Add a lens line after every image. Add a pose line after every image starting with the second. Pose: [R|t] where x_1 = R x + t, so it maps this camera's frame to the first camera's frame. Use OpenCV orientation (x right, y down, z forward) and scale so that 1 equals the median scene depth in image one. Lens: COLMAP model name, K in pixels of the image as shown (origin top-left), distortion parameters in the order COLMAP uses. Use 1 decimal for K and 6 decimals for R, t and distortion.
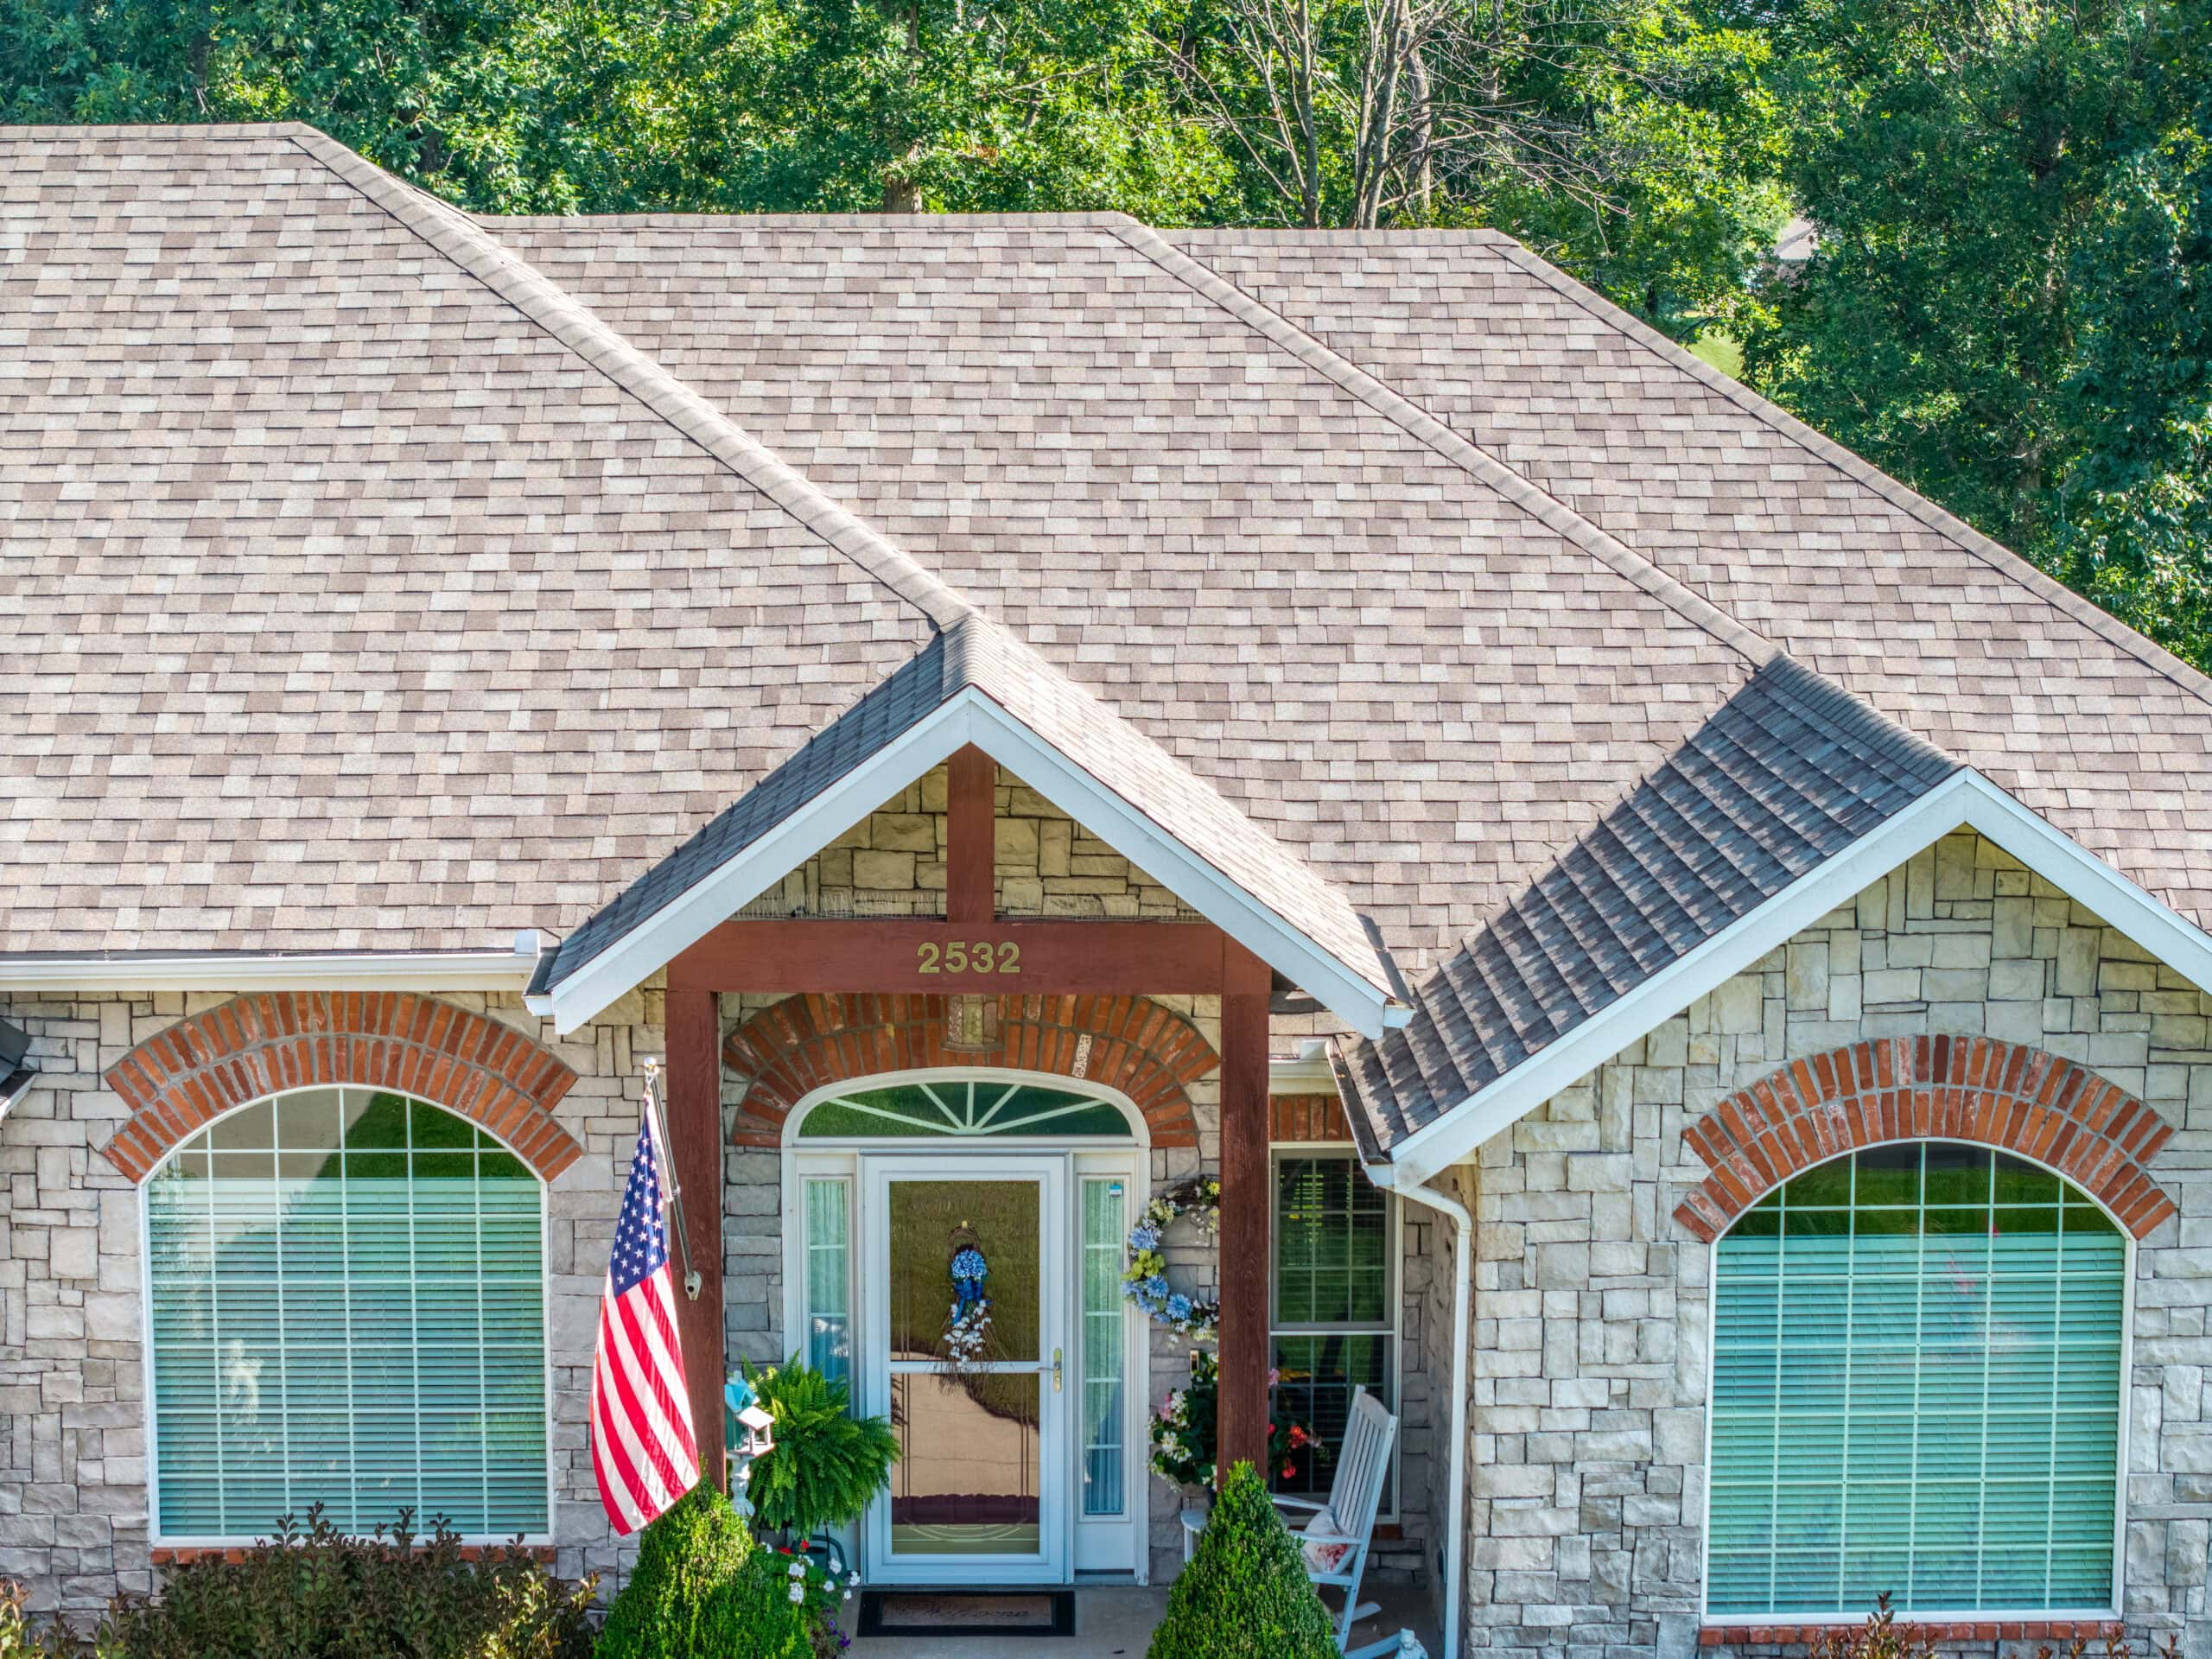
lens RADIAL K [[4458.4, 0, 1116.6], [0, 4458.4, 821.4], [0, 0, 1]] dist [-0.122393, 0.000000]
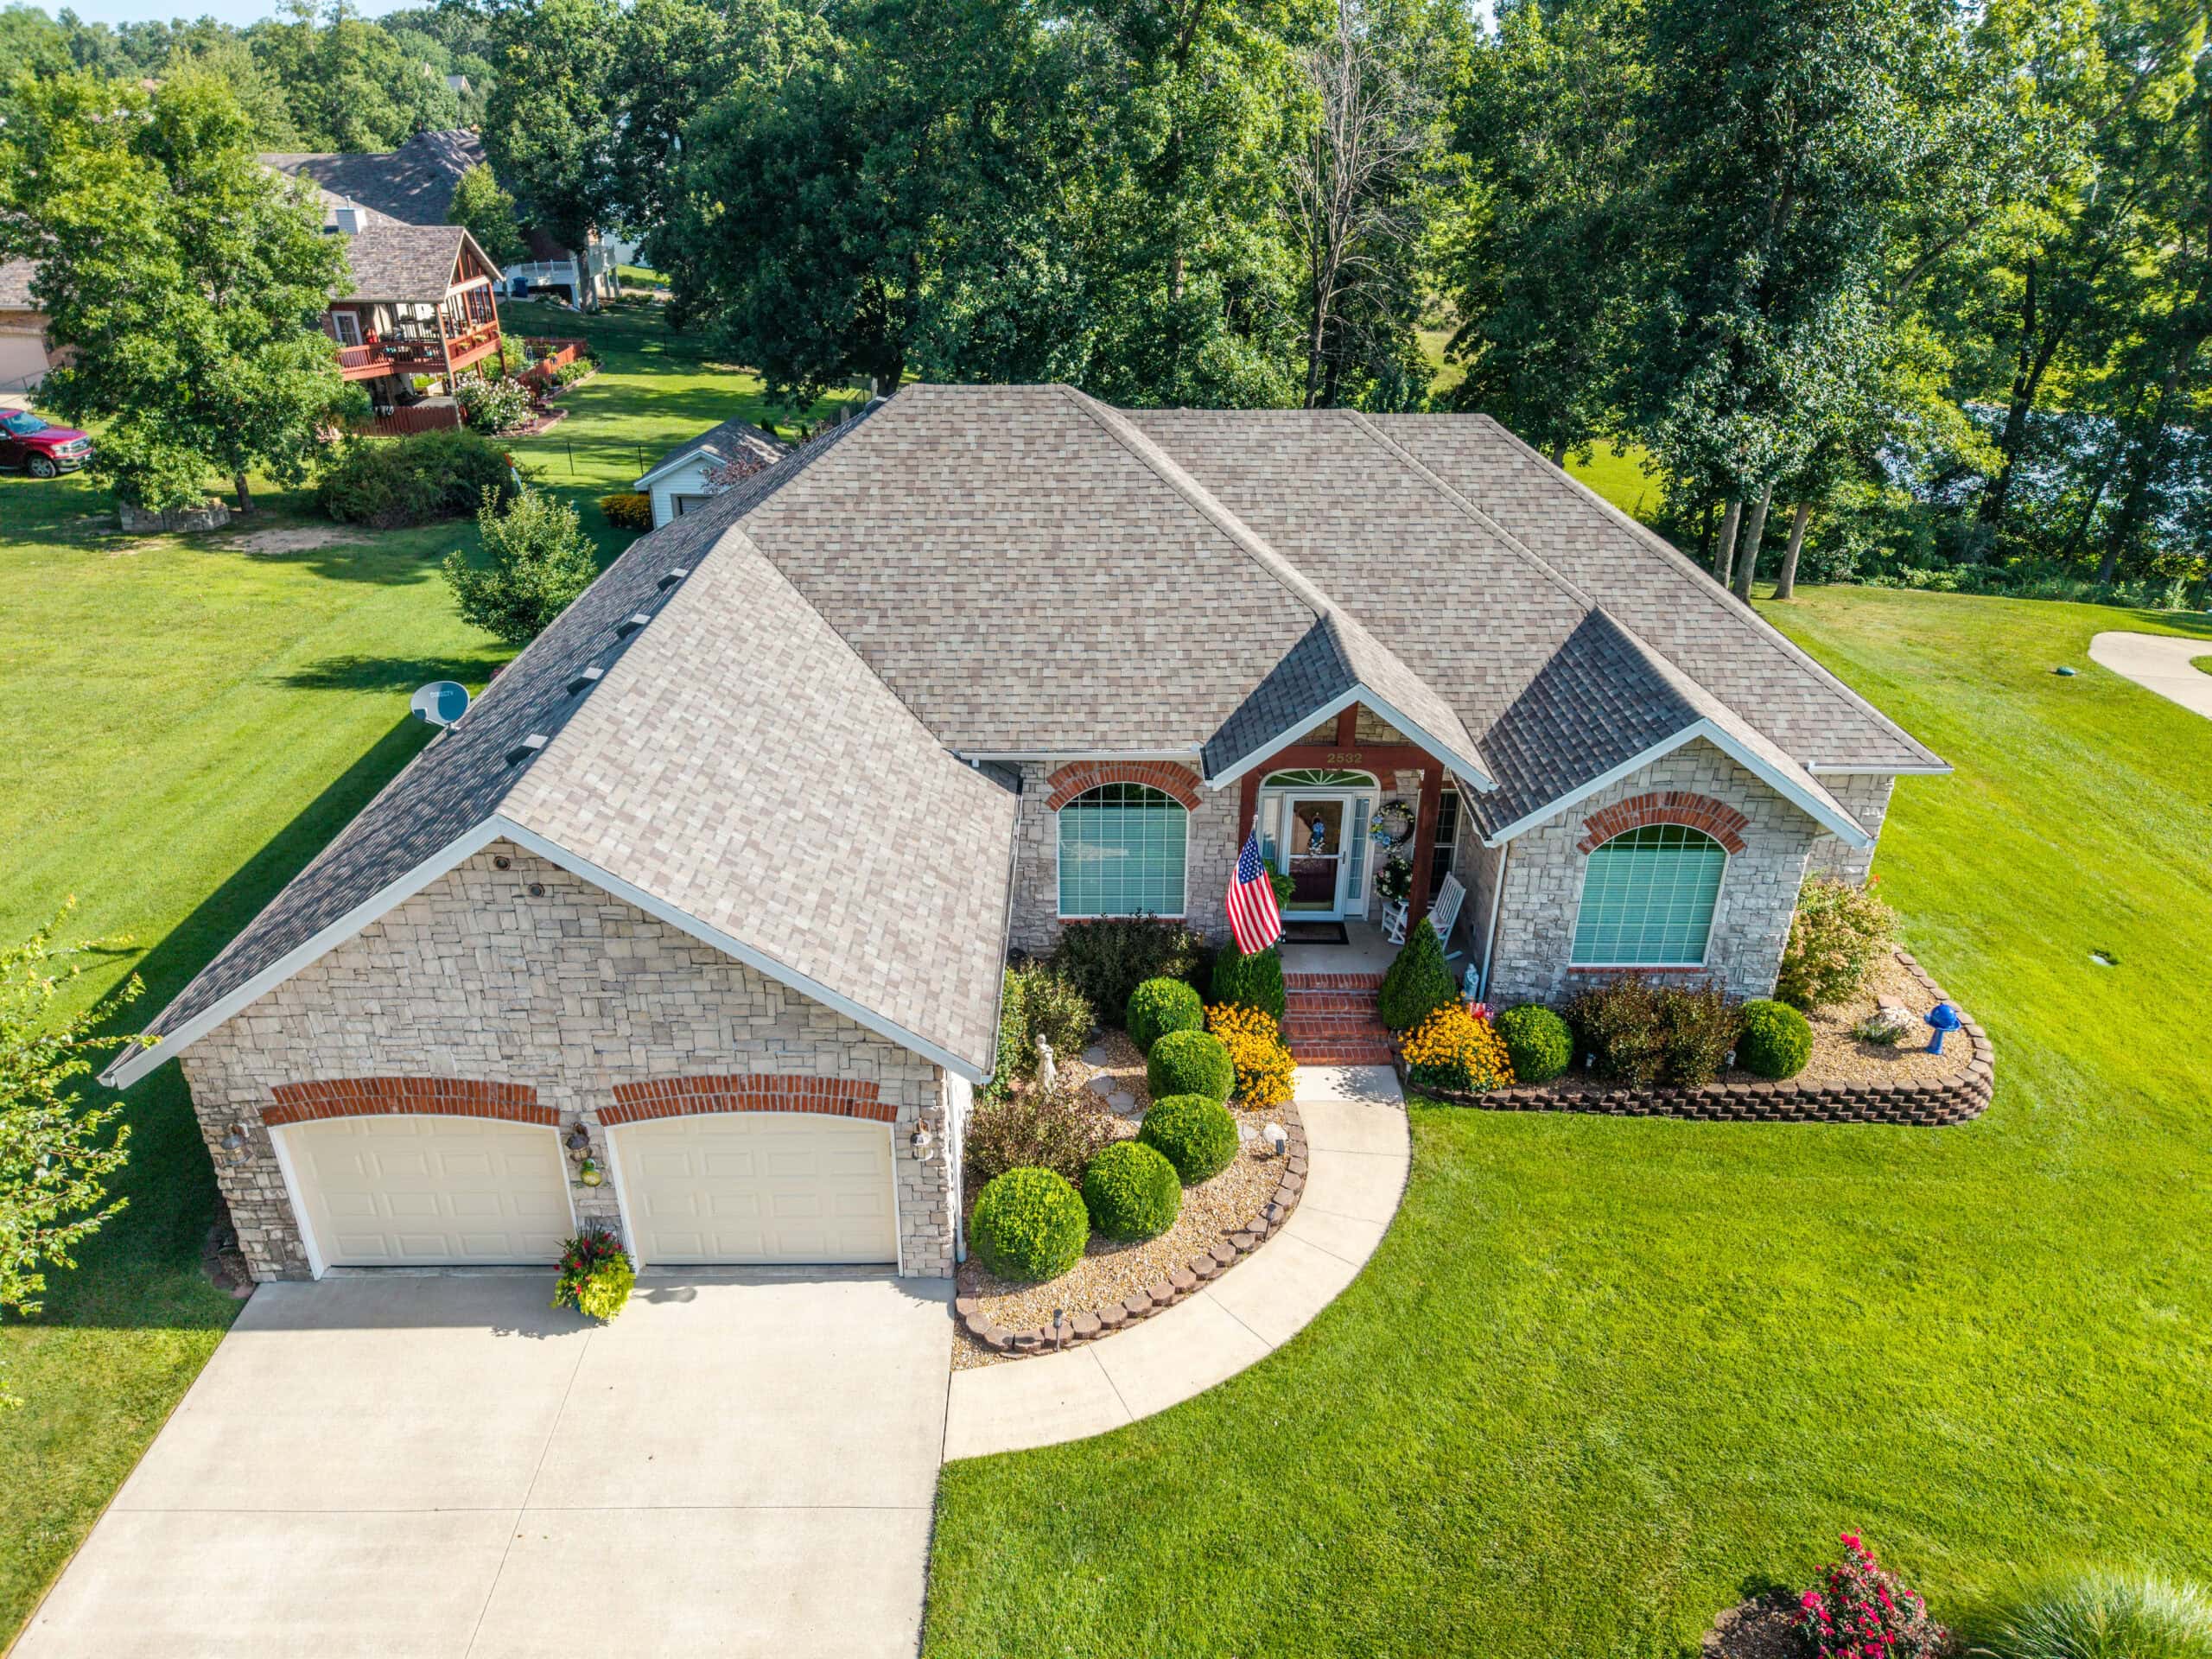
lens RADIAL K [[1479.6, 0, 1076.0], [0, 1479.6, 847.2], [0, 0, 1]] dist [0.017164, -0.013688]
pose [[0.999256, 0.012873, -0.036360, -0.161717], [-0.000341, 0.945573, 0.325409, -0.216413], [0.038570, -0.325154, 0.944874, 0.026811]]
